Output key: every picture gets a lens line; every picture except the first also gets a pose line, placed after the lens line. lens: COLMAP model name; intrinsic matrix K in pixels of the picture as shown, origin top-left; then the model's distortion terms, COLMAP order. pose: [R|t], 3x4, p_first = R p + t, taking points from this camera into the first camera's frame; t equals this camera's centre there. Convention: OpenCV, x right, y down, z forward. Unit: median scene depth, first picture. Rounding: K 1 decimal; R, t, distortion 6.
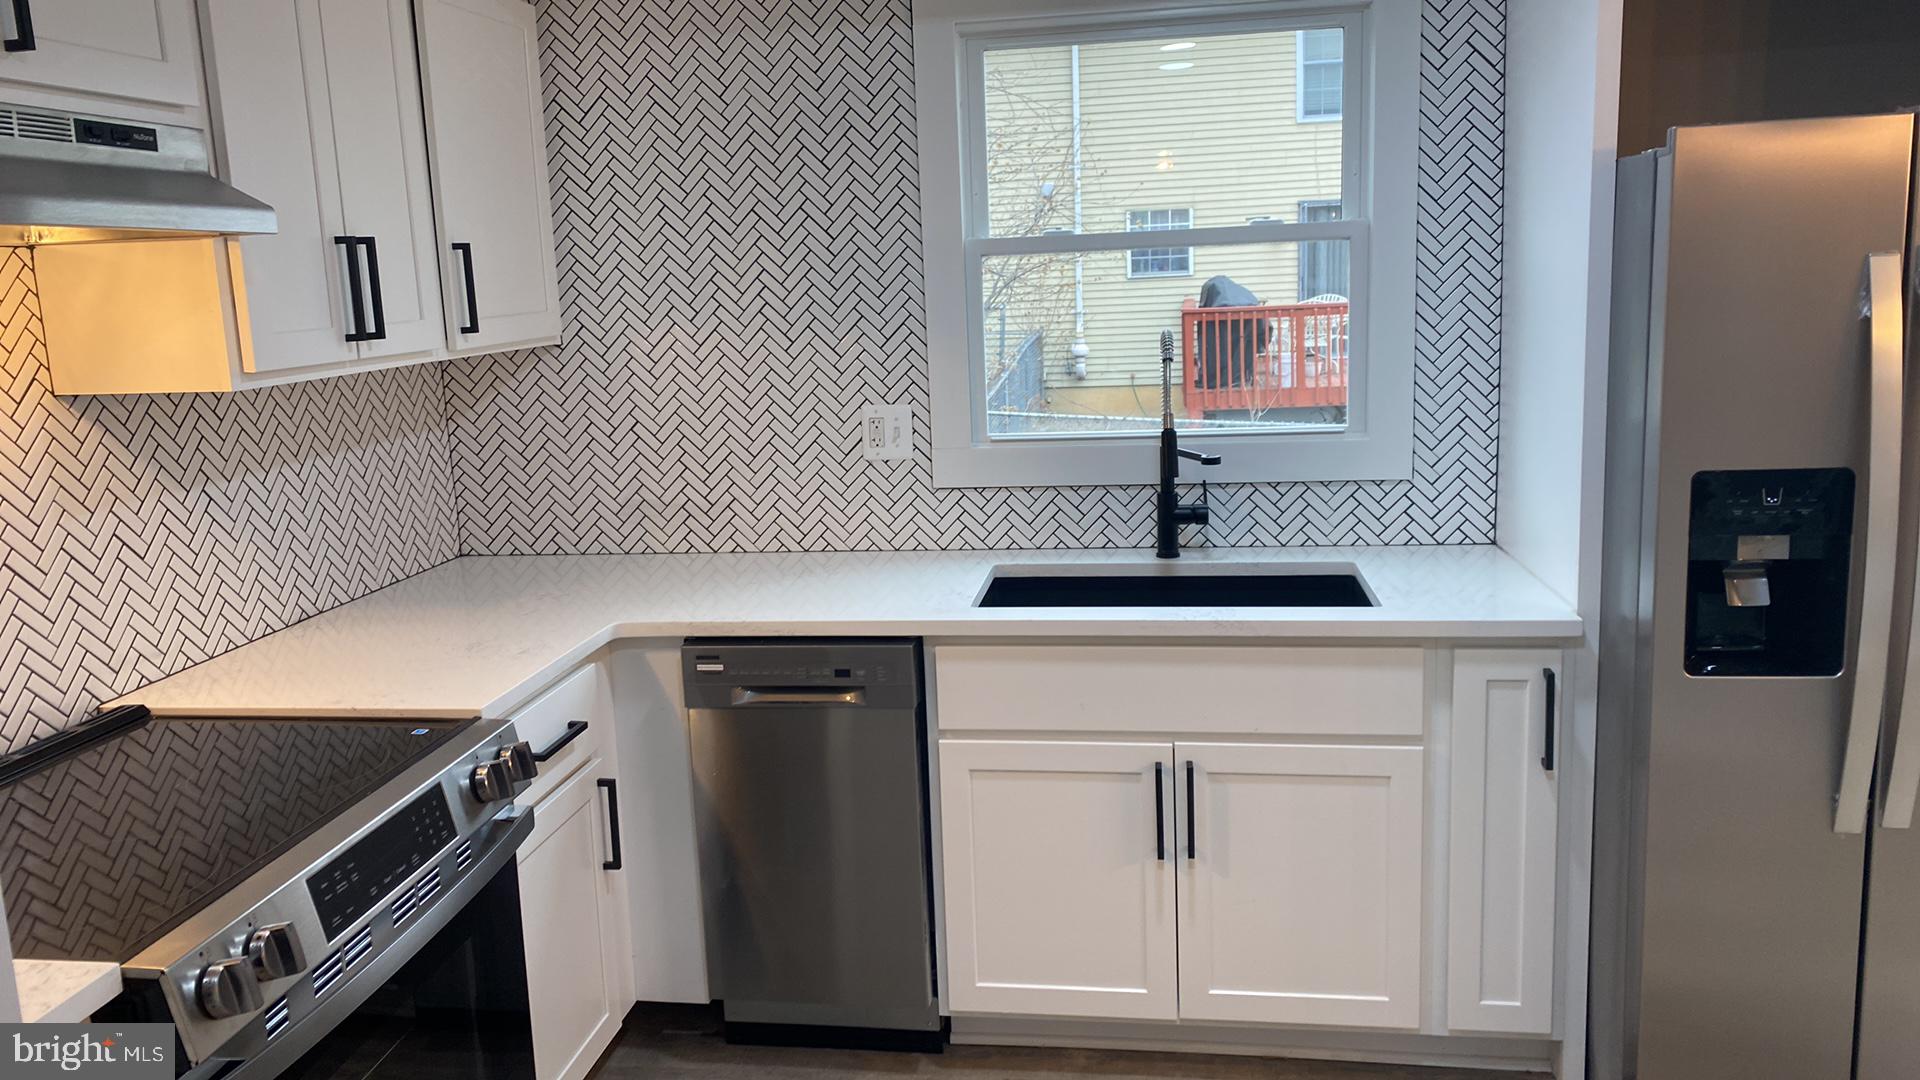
lens RADIAL K [[1396.8, 0, 971.4], [0, 1396.8, 527.4], [0, 0, 1]] dist [0.034371, -0.022261]
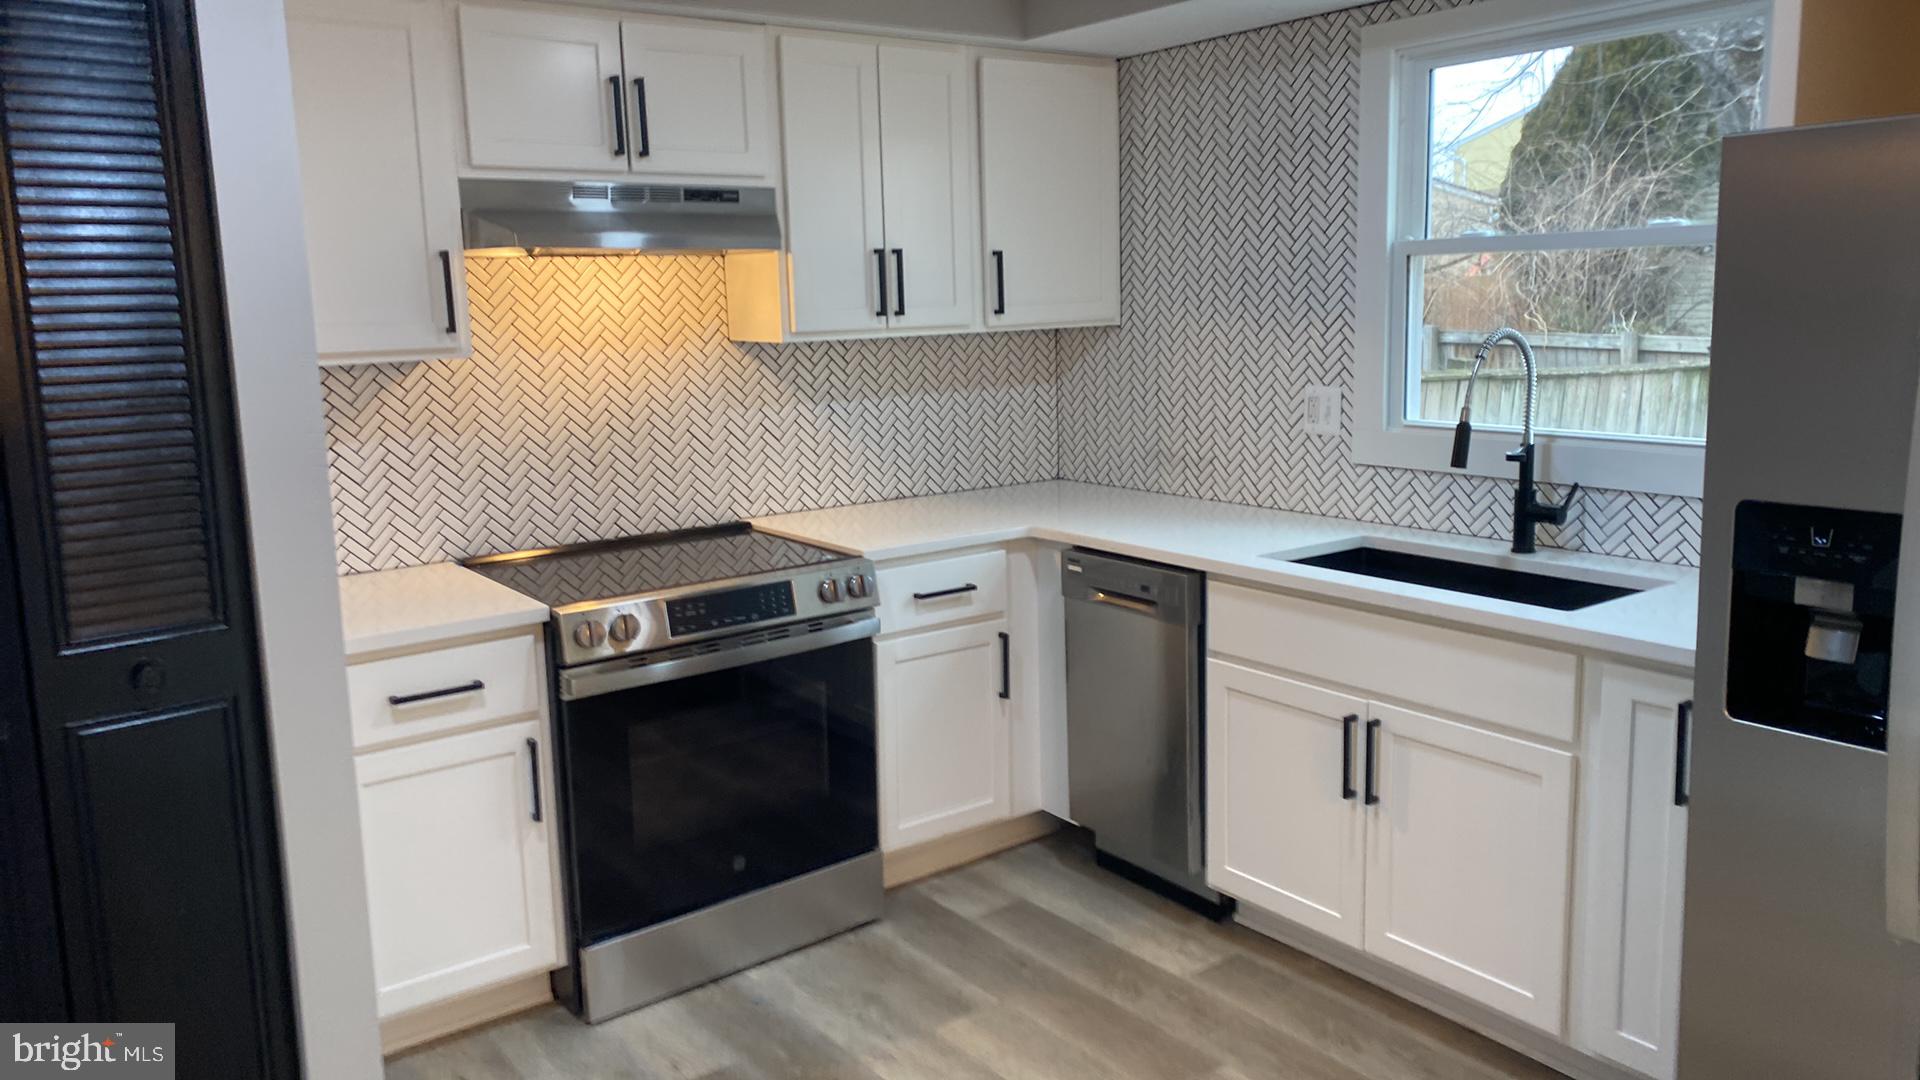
lens RADIAL K [[1396.8, 0, 963.4], [0, 1396.8, 547.9], [0, 0, 1]] dist [0.034371, -0.022261]
pose [[0.692679, 0.149005, -0.705686, 0.668956], [-0.131379, 0.988124, 0.079684, -0.011560], [0.709179, 0.037517, 0.704029, -0.017607]]
